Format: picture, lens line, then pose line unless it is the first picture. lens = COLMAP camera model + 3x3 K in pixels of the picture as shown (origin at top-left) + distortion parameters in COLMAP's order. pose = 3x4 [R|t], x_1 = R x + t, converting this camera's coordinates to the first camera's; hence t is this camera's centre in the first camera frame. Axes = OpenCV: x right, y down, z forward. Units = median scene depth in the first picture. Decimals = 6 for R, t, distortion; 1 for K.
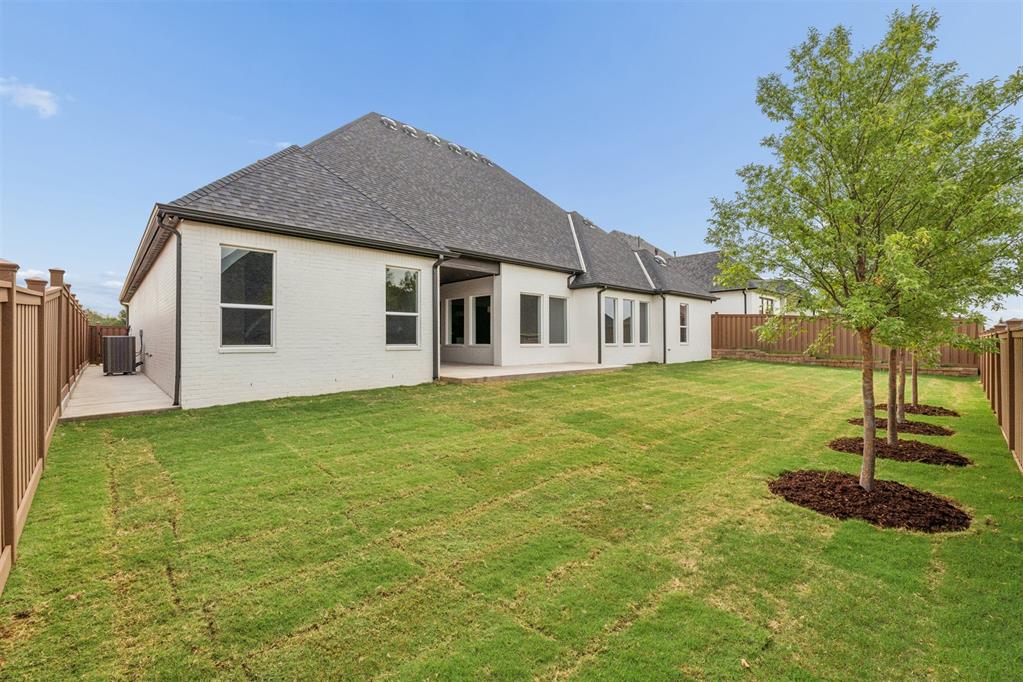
lens RADIAL K [[436.5, 0, 516.2], [0, 436.5, 337.9], [0, 0, 1]] dist [-0.000630, 0.000213]
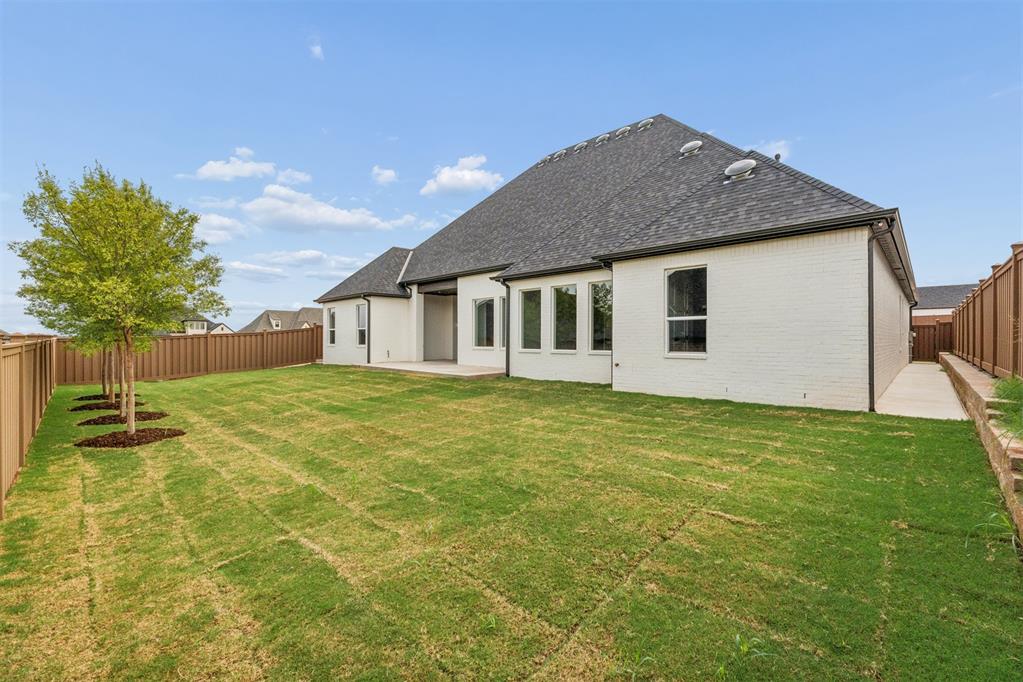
lens RADIAL K [[436.5, 0, 513.5], [0, 436.5, 343.3], [0, 0, 1]] dist [-0.000630, 0.000213]
pose [[0.058571, -0.006186, -0.998264, 0.775846], [-0.005817, 0.999962, -0.006538, 0.006281], [0.998266, 0.006189, 0.058533, 0.735486]]
